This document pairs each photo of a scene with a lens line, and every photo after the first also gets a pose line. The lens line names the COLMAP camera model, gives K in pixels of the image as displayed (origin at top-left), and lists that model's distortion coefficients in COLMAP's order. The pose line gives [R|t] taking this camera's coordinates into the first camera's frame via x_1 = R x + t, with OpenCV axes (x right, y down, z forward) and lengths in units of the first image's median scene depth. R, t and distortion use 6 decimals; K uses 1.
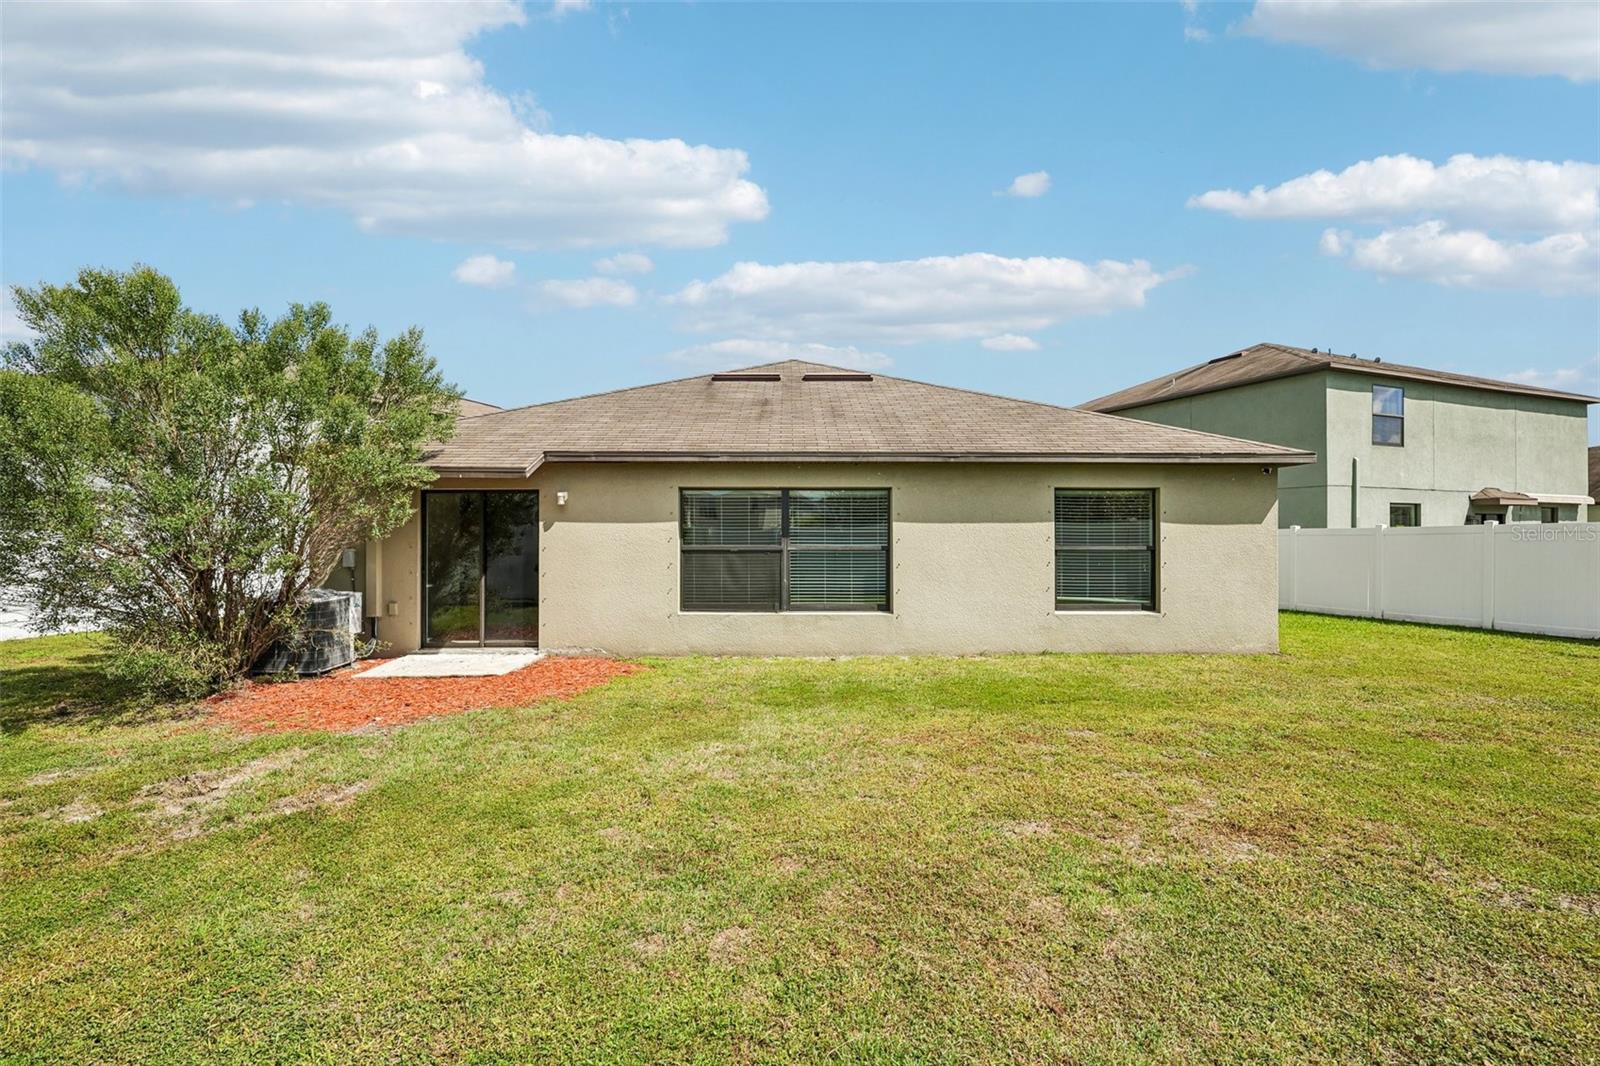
lens RADIAL K [[743.2, 0, 788.3], [0, 743.2, 520.7], [0, 0, 1]] dist [-0.003933, 0.001390]
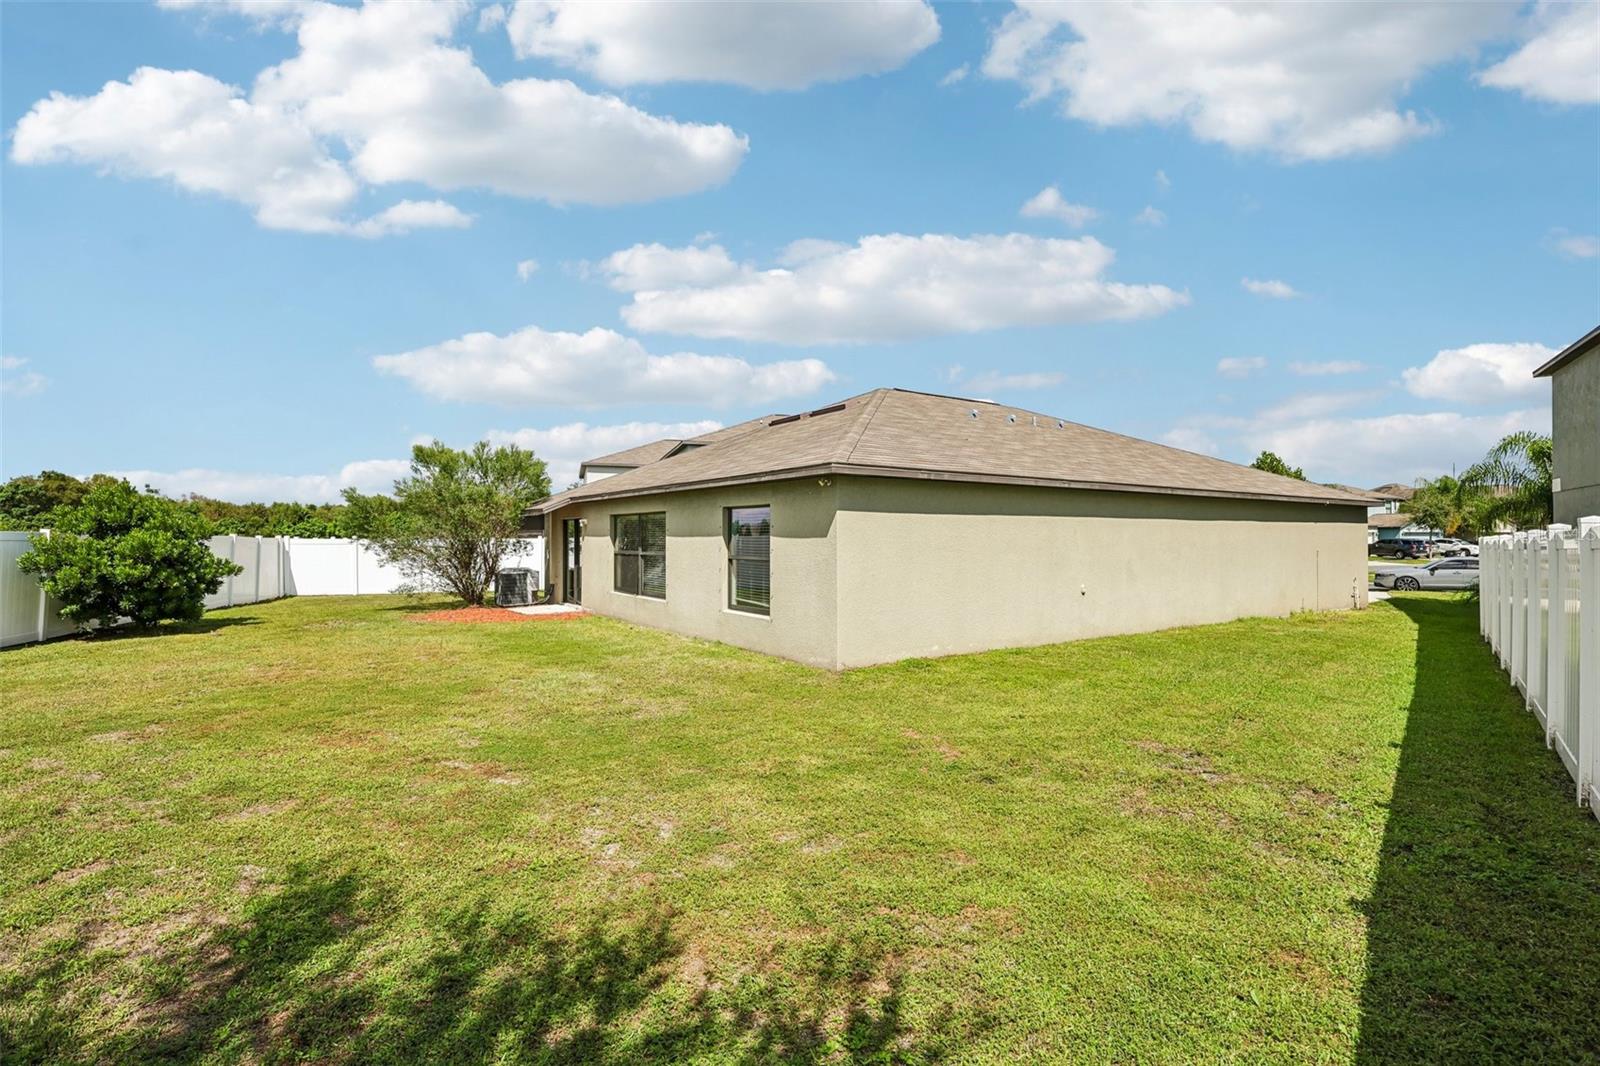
lens RADIAL K [[743.2, 0, 798.3], [0, 743.2, 536.7], [0, 0, 1]] dist [-0.003933, 0.001390]
pose [[0.569154, -0.002589, -0.822227, 1.437946], [-0.010401, 0.999892, -0.010349, 0.014808], [0.822165, 0.014442, 0.569066, 0.409191]]
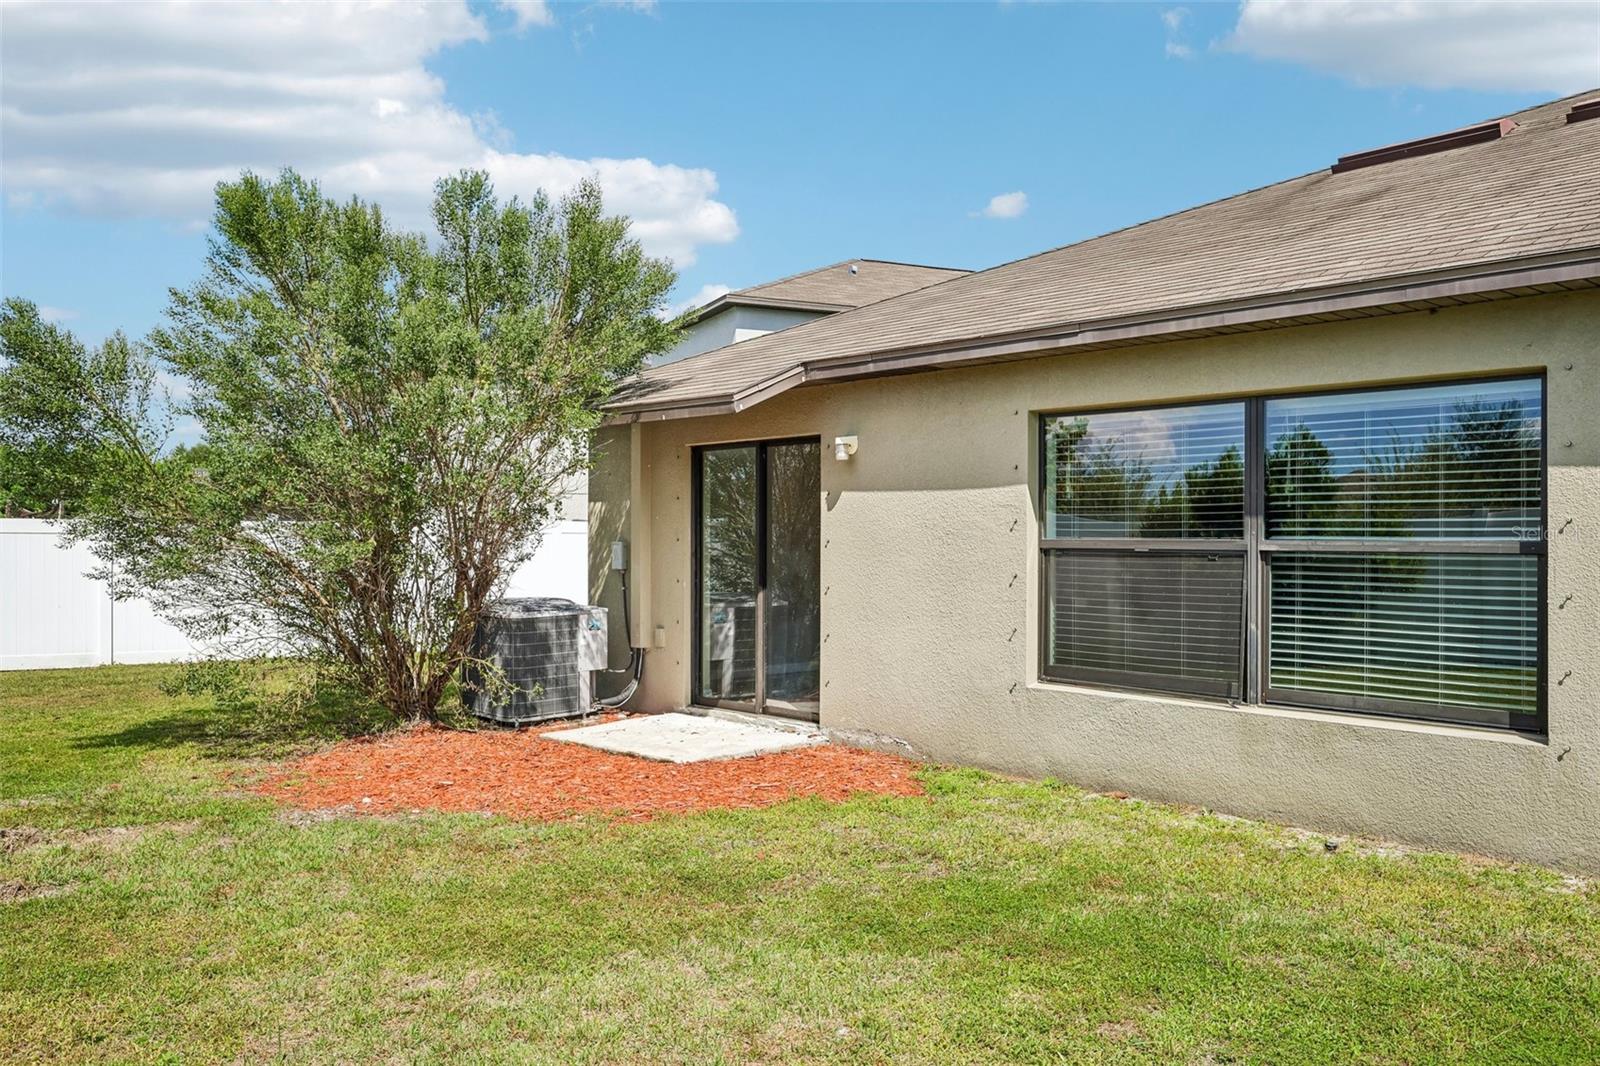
lens RADIAL K [[1259.5, 0, 799.4], [0, 1259.5, 539.2], [0, 0, 1]] dist [-0.000767, -0.001096]
pose [[0.678187, 0.004272, -0.734877, 0.330429], [0.011790, 0.999791, 0.016692, 0.019288], [0.734795, -0.019985, 0.677995, 0.368006]]
